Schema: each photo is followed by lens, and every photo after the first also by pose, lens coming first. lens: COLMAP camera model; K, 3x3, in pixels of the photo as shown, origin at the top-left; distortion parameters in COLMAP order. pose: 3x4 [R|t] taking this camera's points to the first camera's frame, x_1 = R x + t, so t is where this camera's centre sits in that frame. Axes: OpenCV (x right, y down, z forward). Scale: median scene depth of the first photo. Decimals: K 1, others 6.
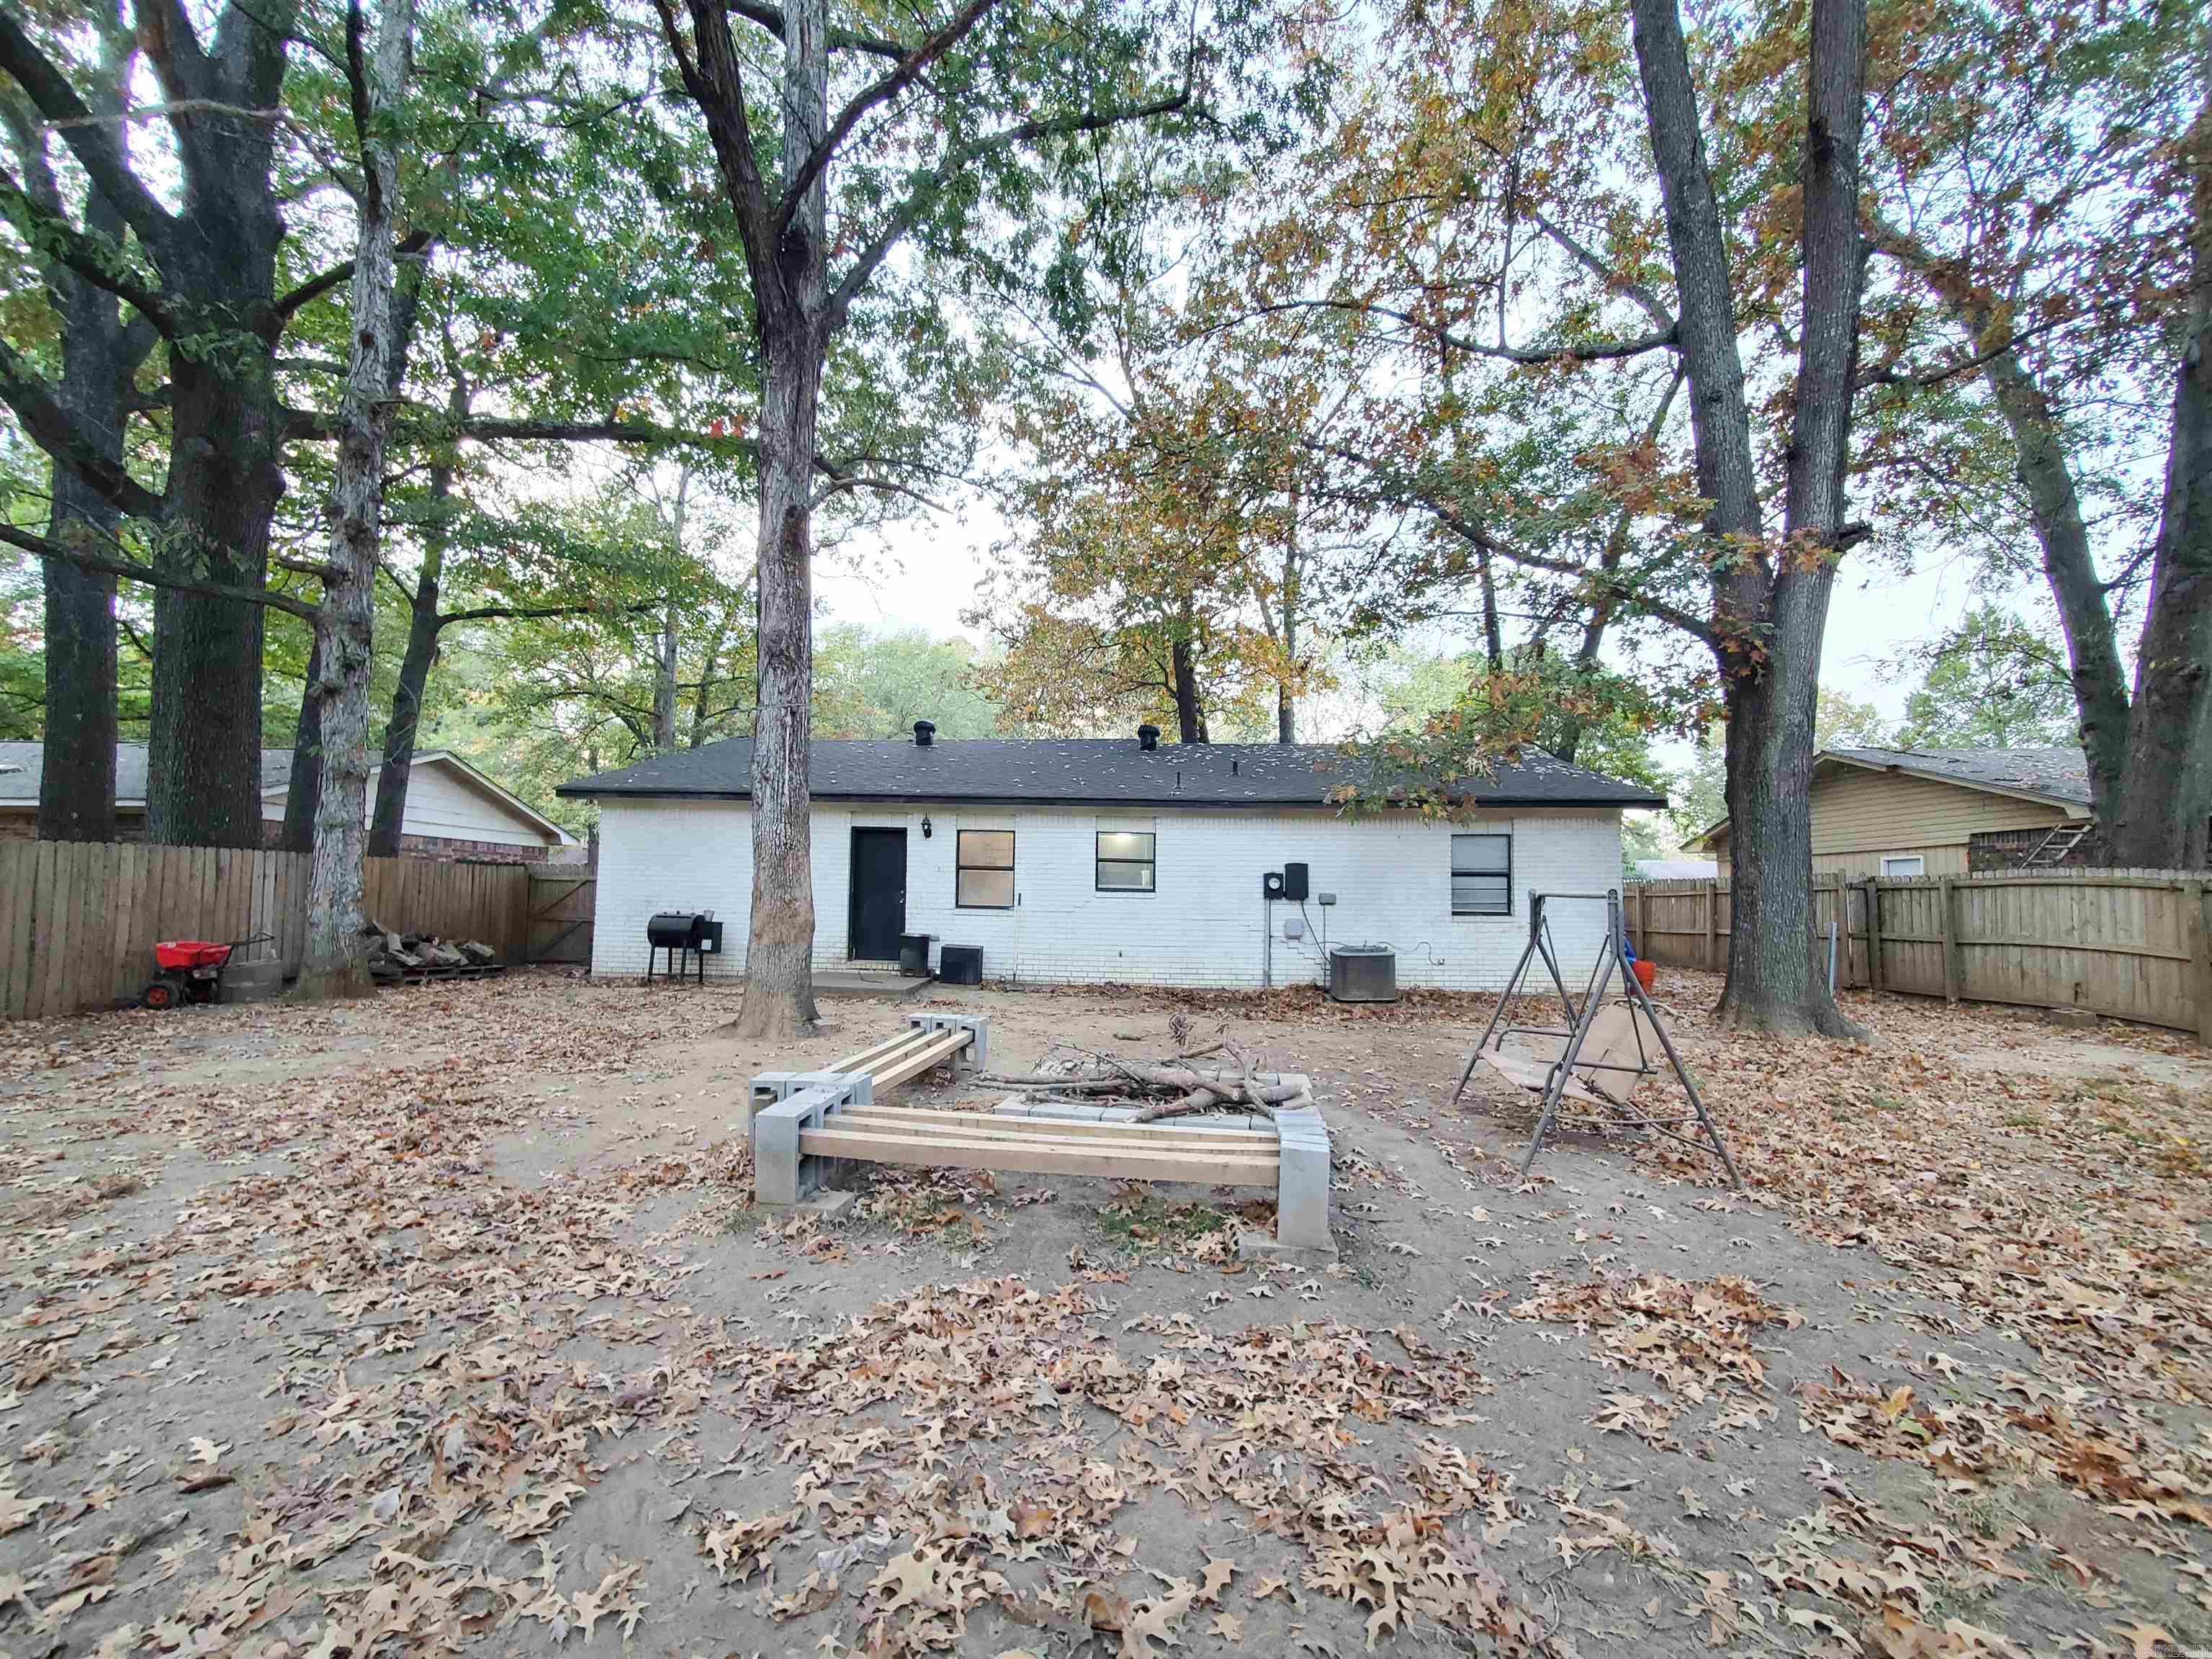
lens RADIAL K [[877.9, 0, 1094.7], [0, 877.9, 846.8], [0, 0, 1]] dist [0.001290, -0.000118]
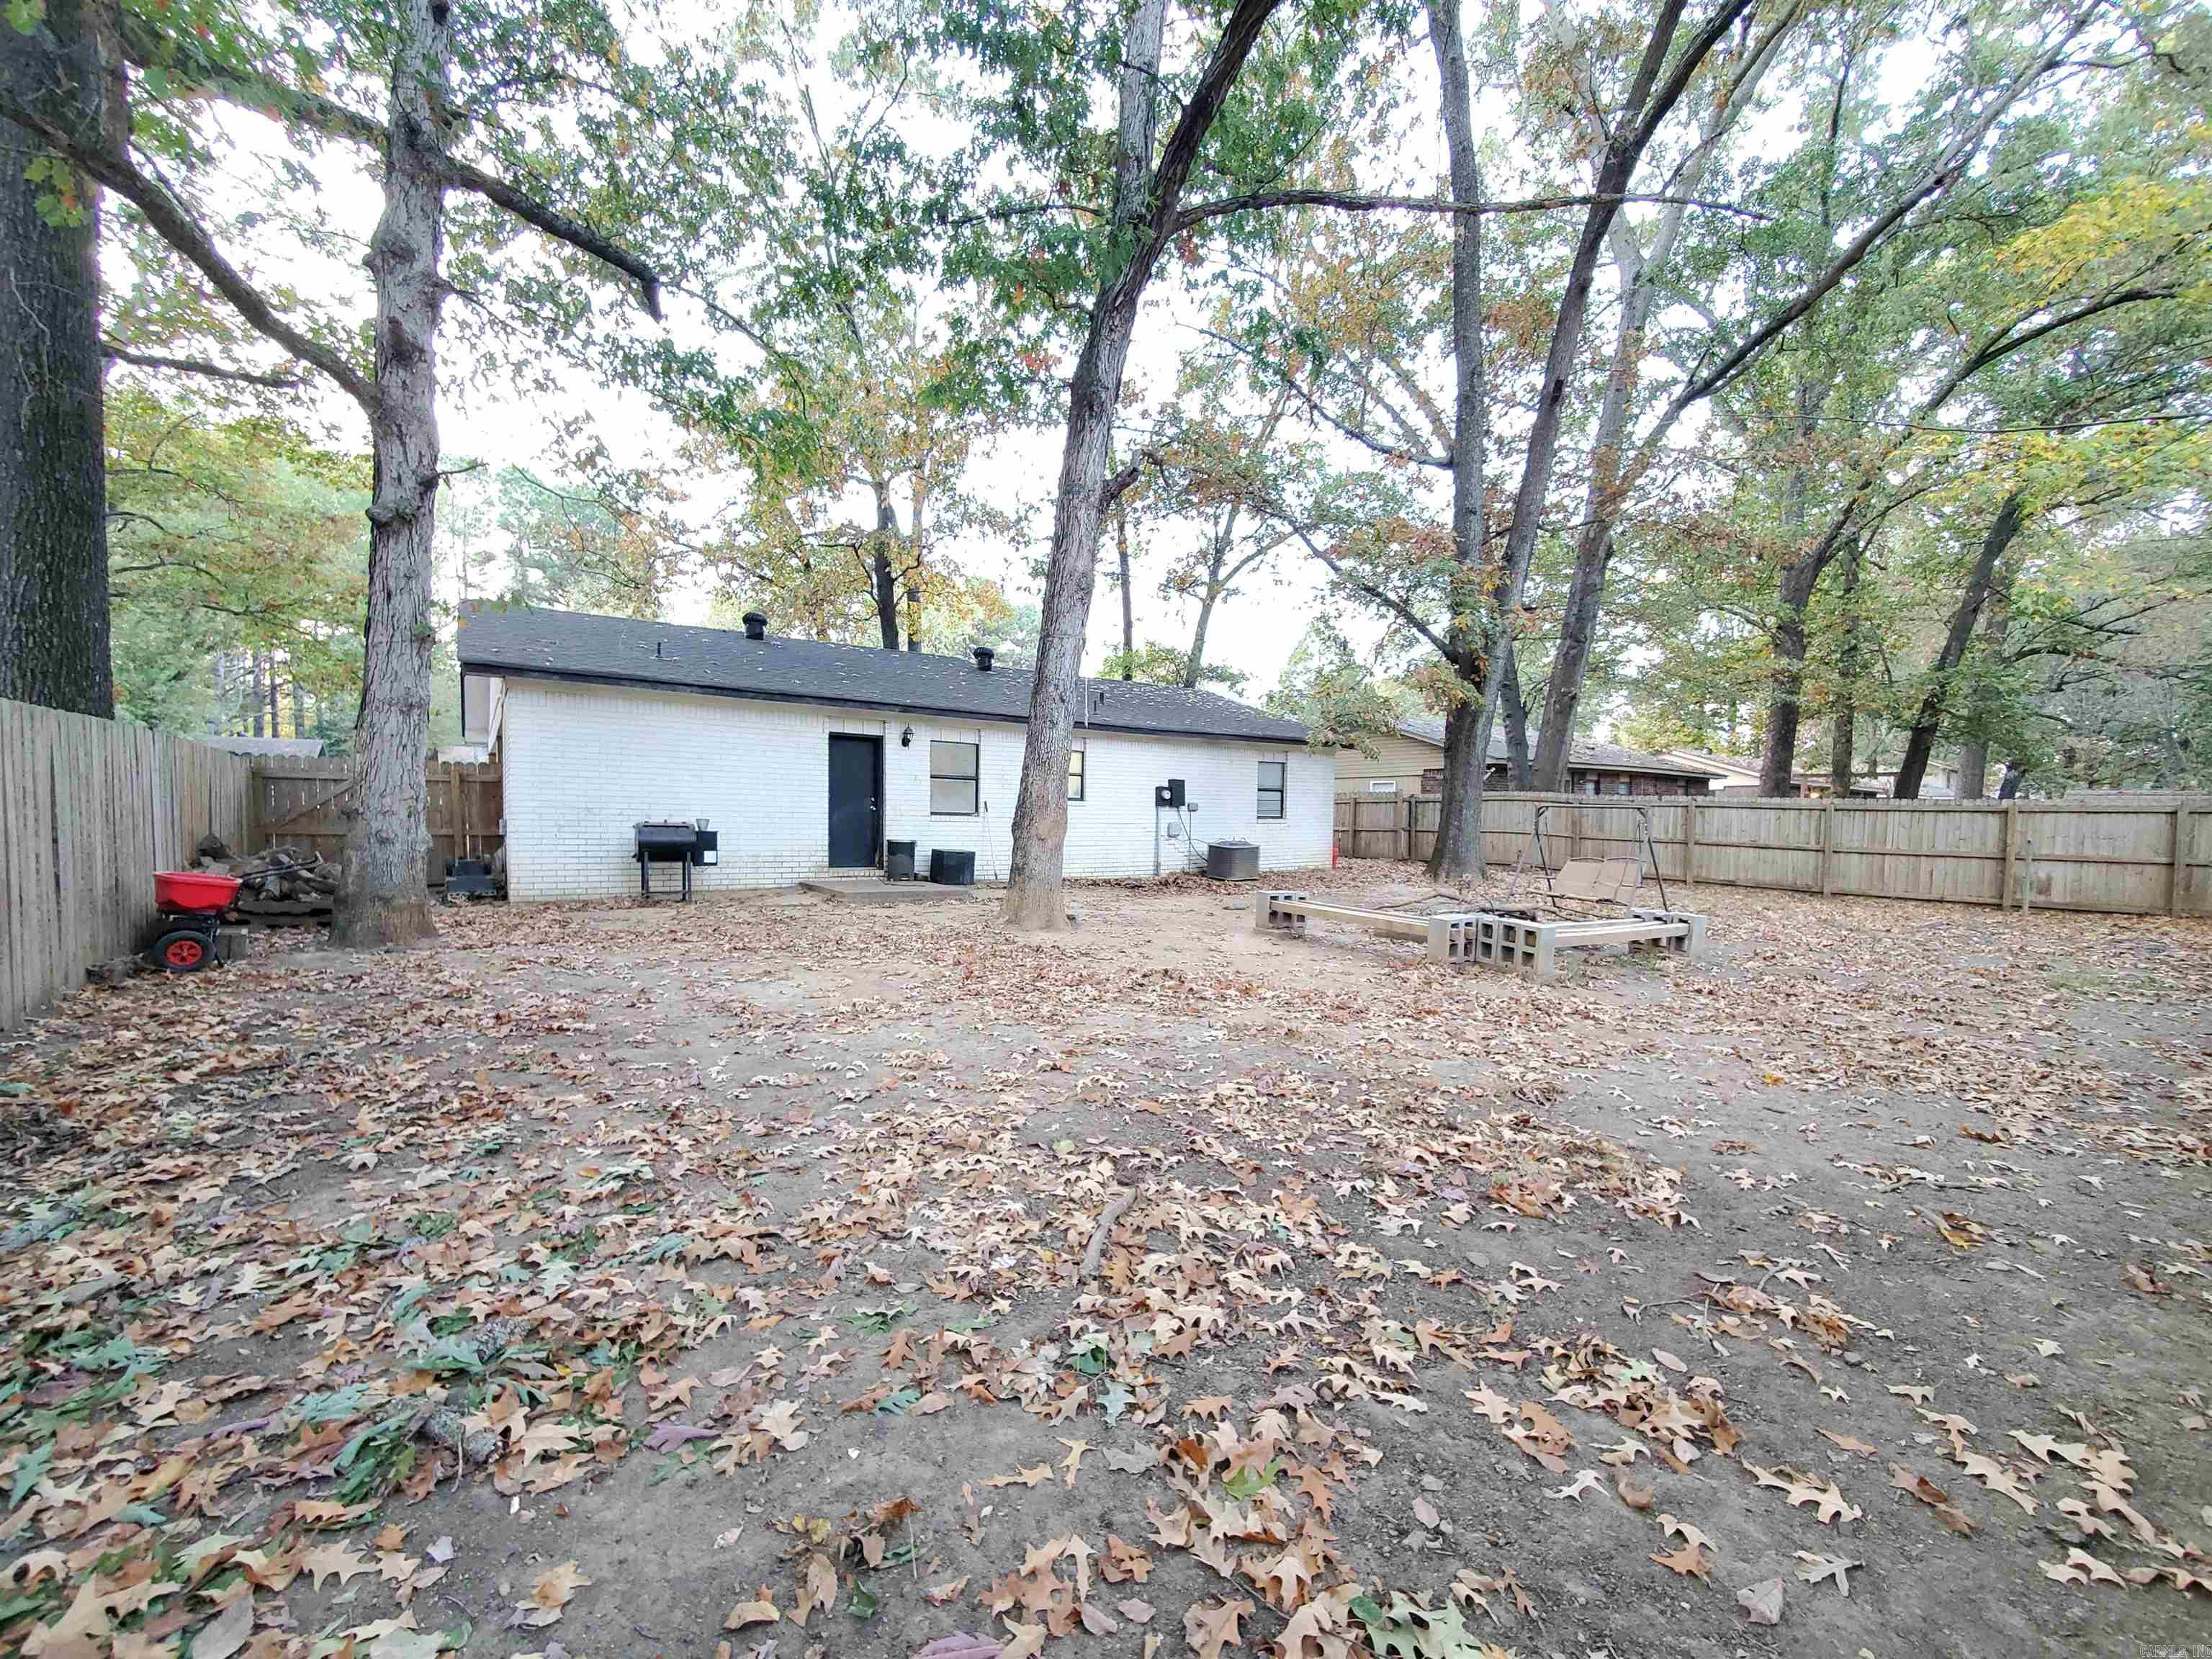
lens RADIAL K [[877.9, 0, 1094.7], [0, 877.9, 846.8], [0, 0, 1]] dist [0.001290, -0.000118]
pose [[0.793404, -0.027588, 0.608071, -0.657813], [-0.045793, 0.993436, 0.104822, -0.012105], [-0.606971, -0.111011, 0.786932, 0.040649]]
